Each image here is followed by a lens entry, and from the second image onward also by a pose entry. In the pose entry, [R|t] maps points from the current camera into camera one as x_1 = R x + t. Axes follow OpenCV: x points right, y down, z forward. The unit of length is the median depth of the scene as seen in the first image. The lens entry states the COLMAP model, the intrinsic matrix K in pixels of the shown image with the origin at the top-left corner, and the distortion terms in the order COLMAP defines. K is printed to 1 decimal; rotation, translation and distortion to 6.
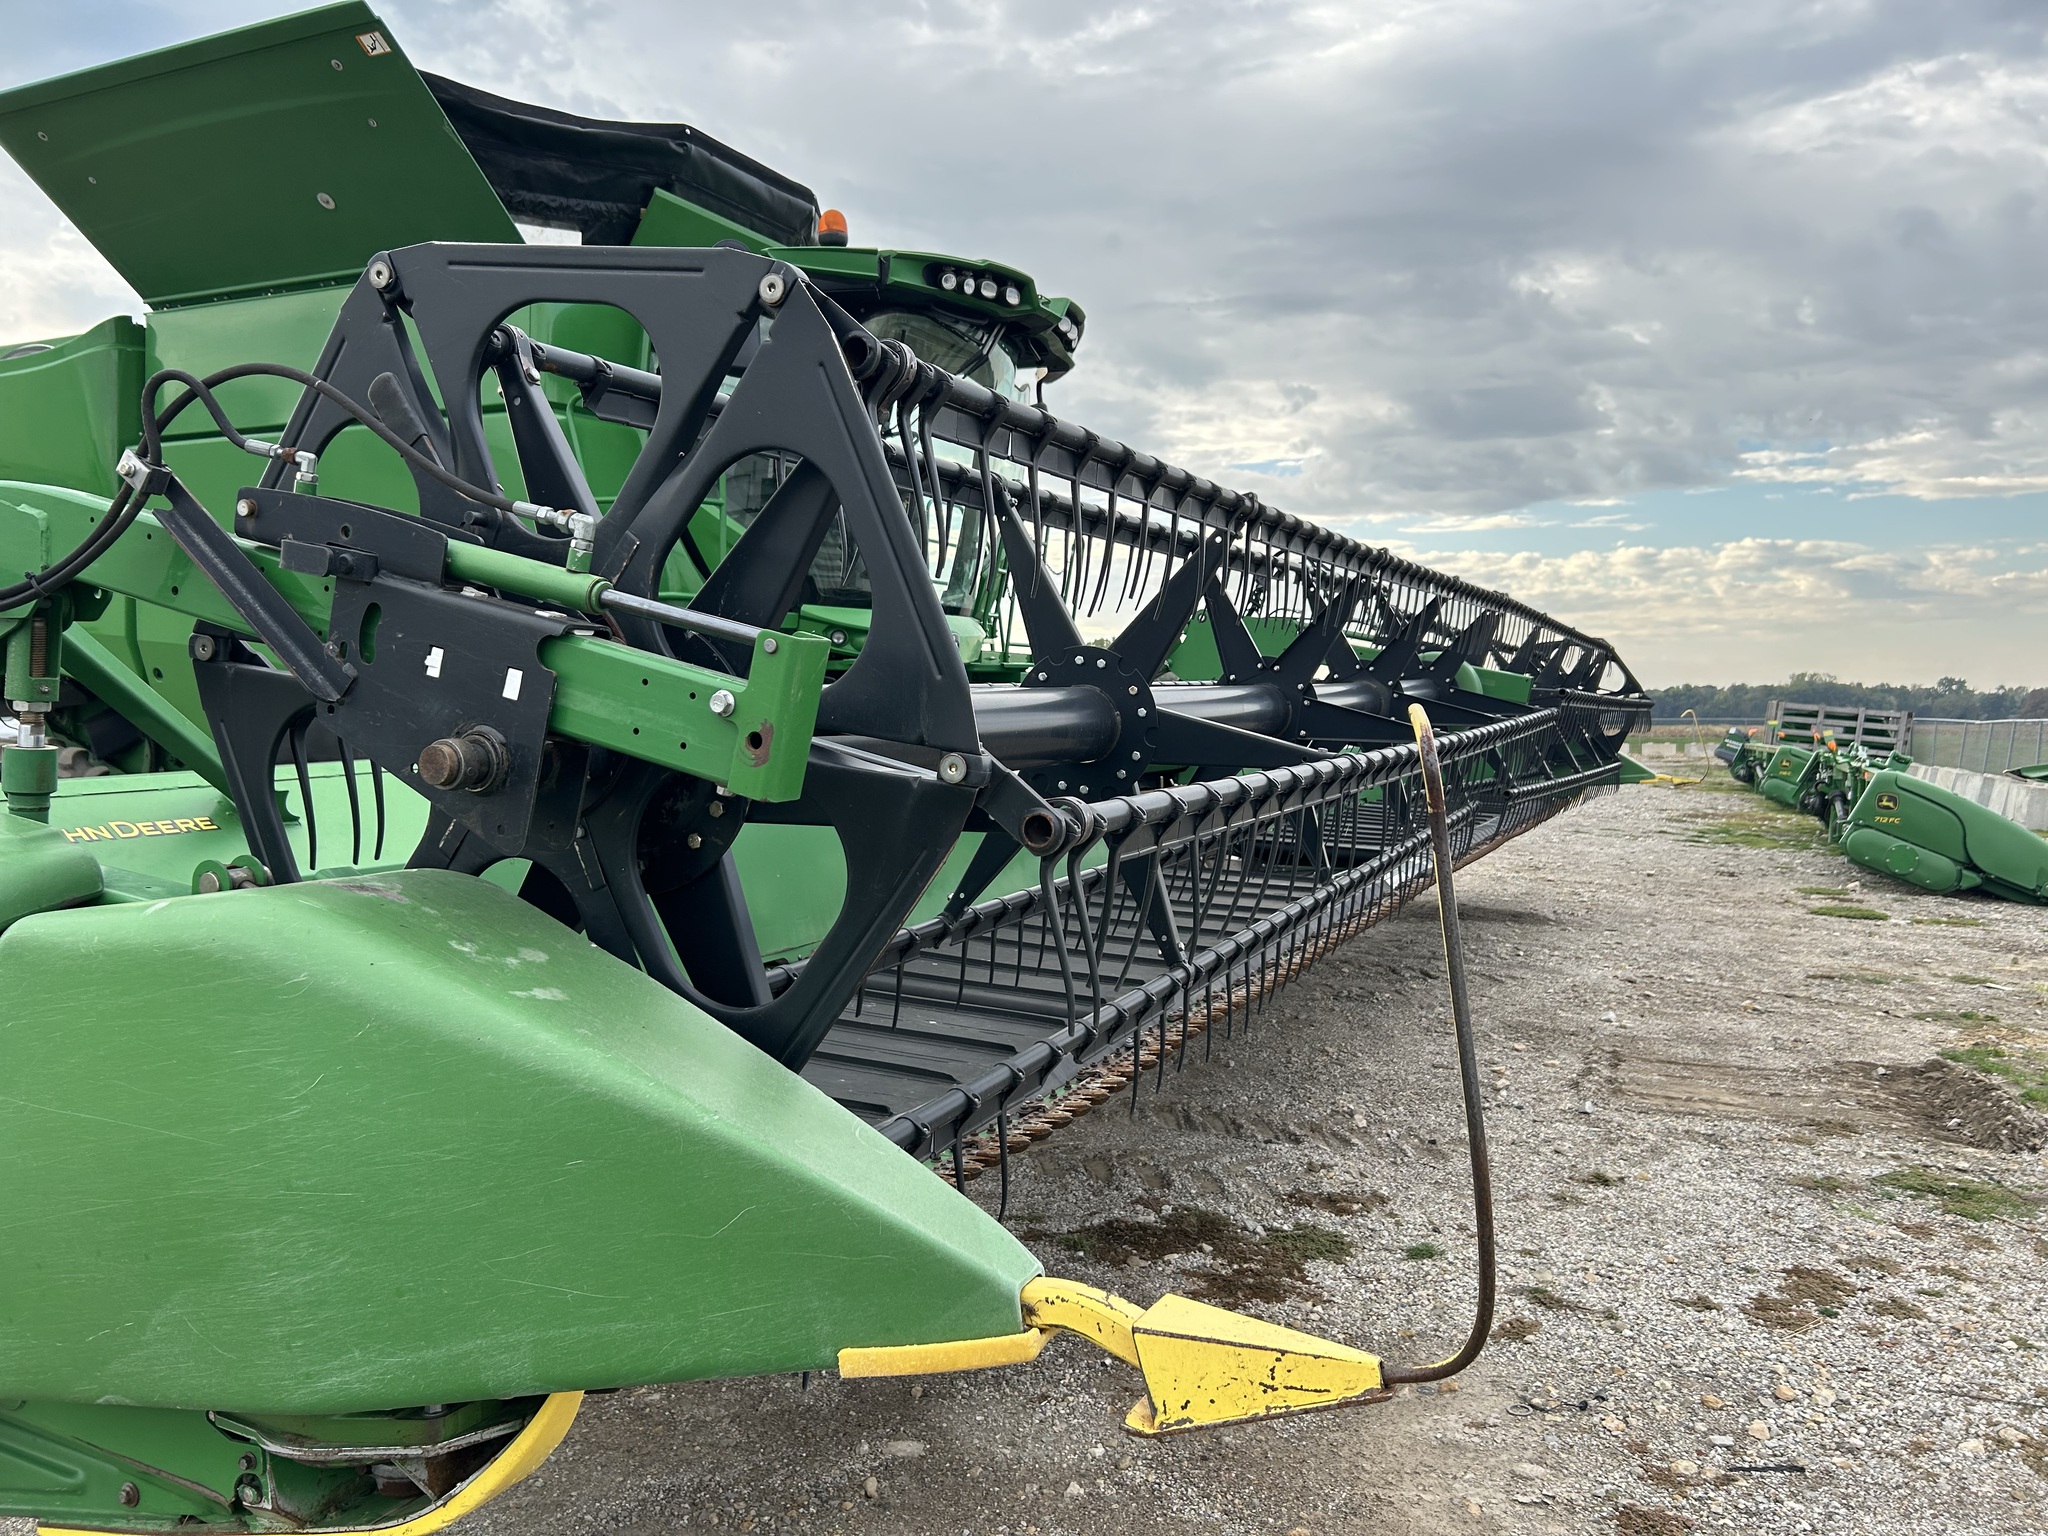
lens RADIAL K [[1546.3, 0, 1024.0], [0, 1546.3, 768.0], [0, 0, 1]] dist [0.055998, -0.061489]
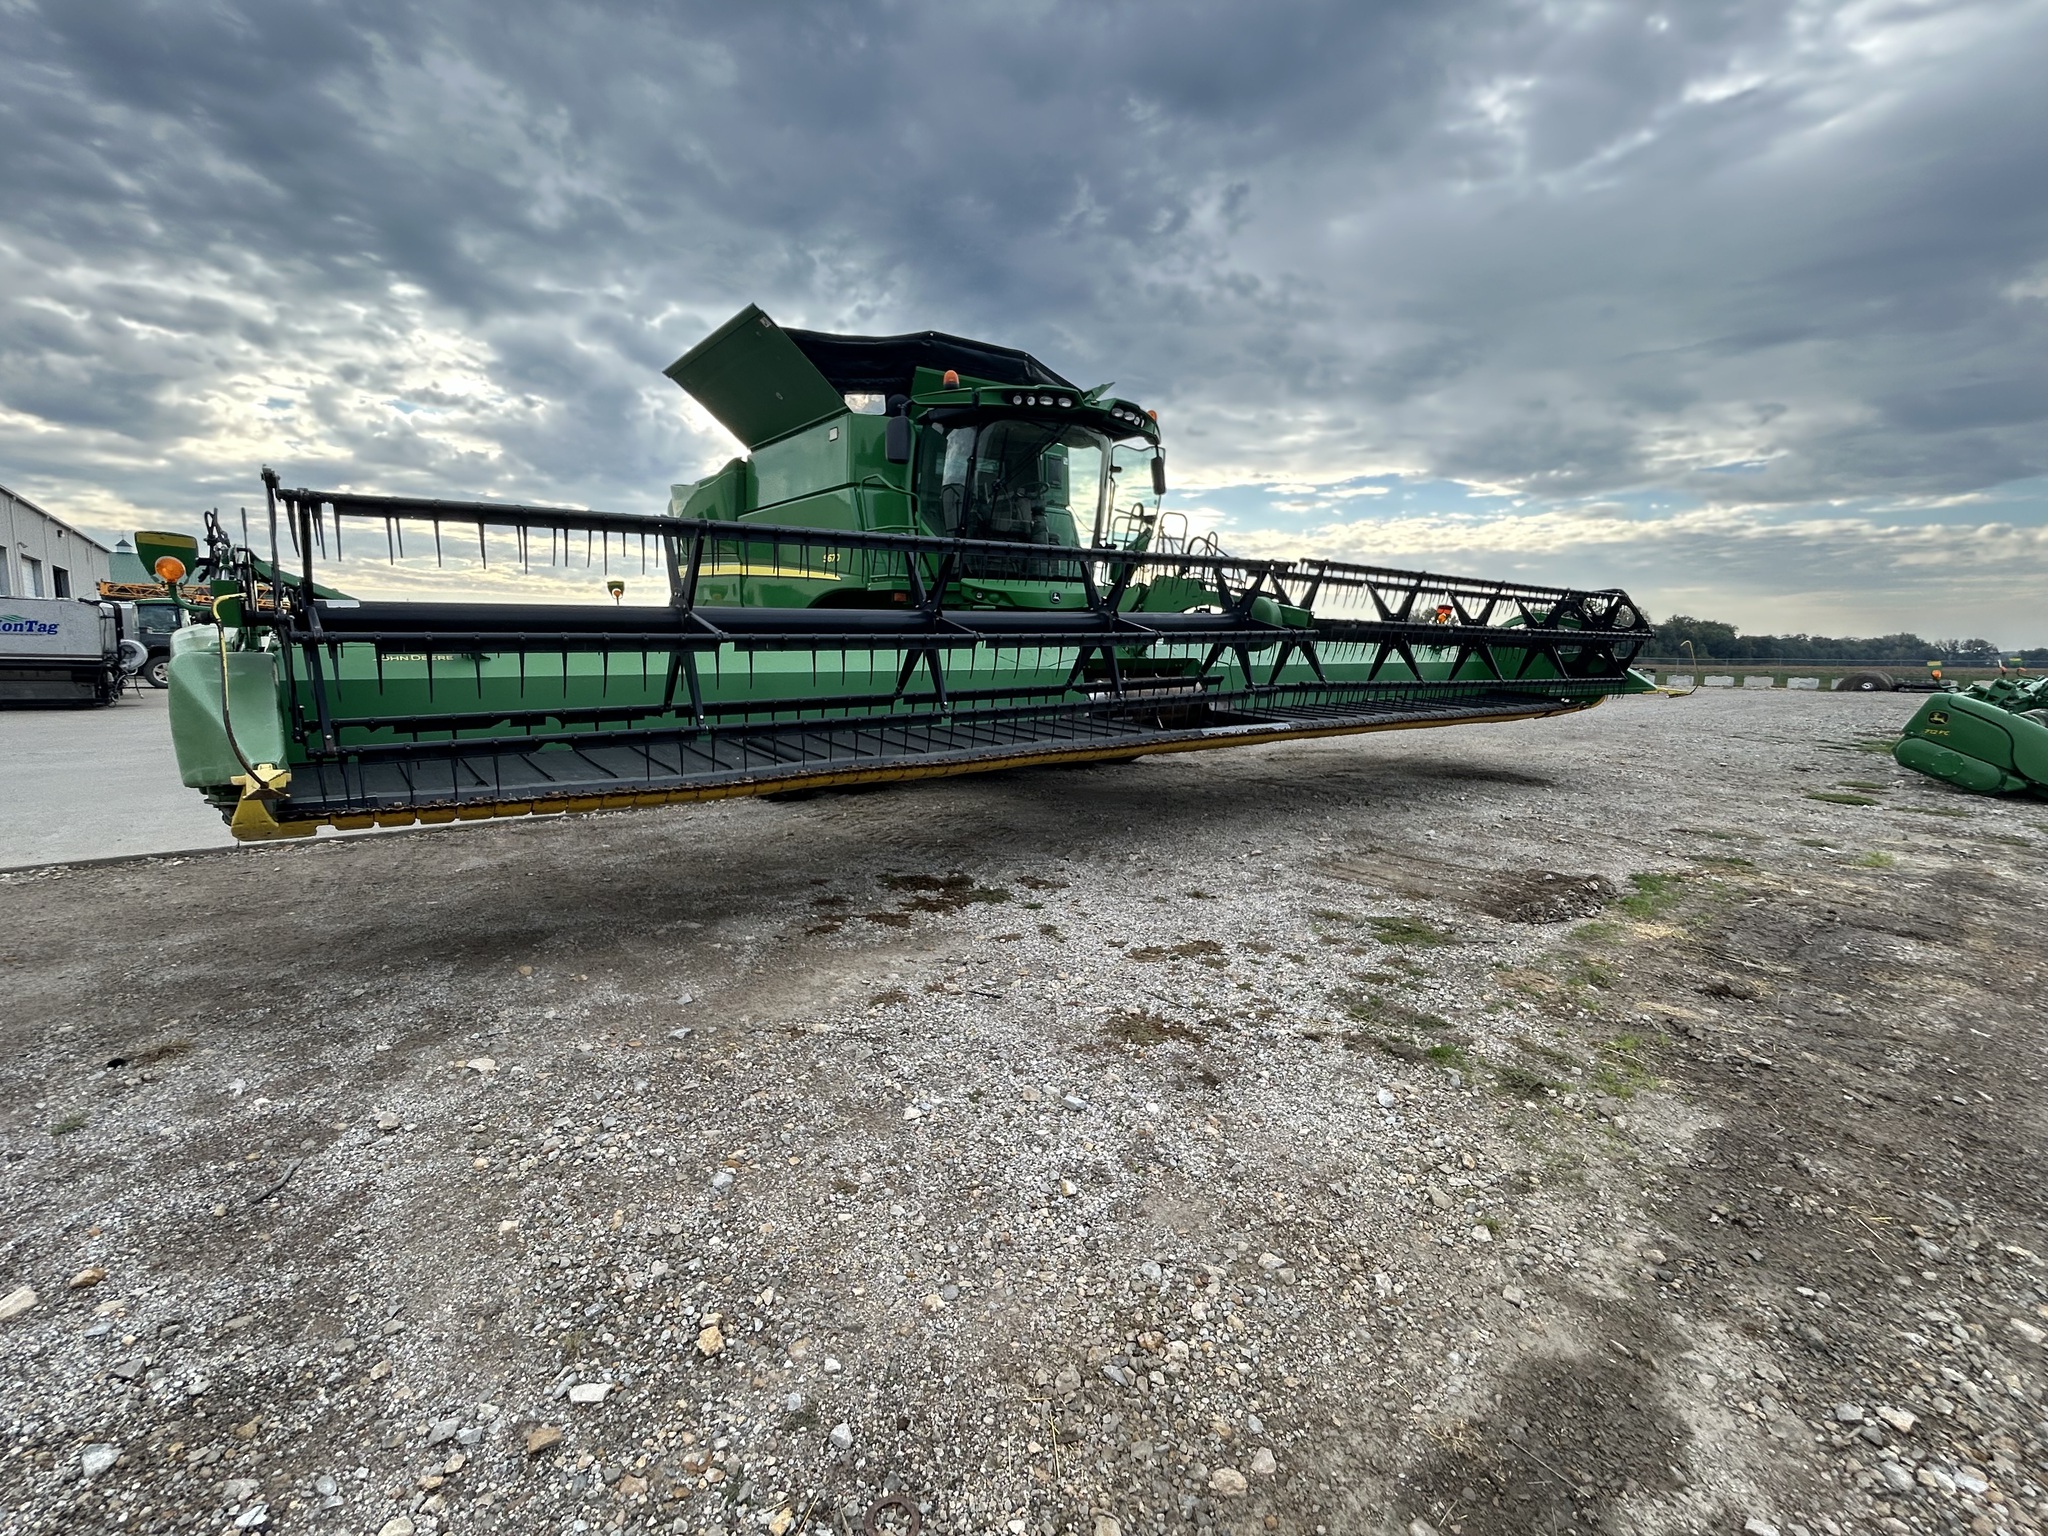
lens RADIAL K [[921.8, 0, 1024.0], [0, 921.8, 768.0], [0, 0, 1]] dist [0.003075, 0.000316]
pose [[0.879997, 0.070013, -0.469791, 0.258959], [-0.027095, 0.994865, 0.097512, 0.009264], [0.474206, -0.073081, 0.877375, -0.000365]]
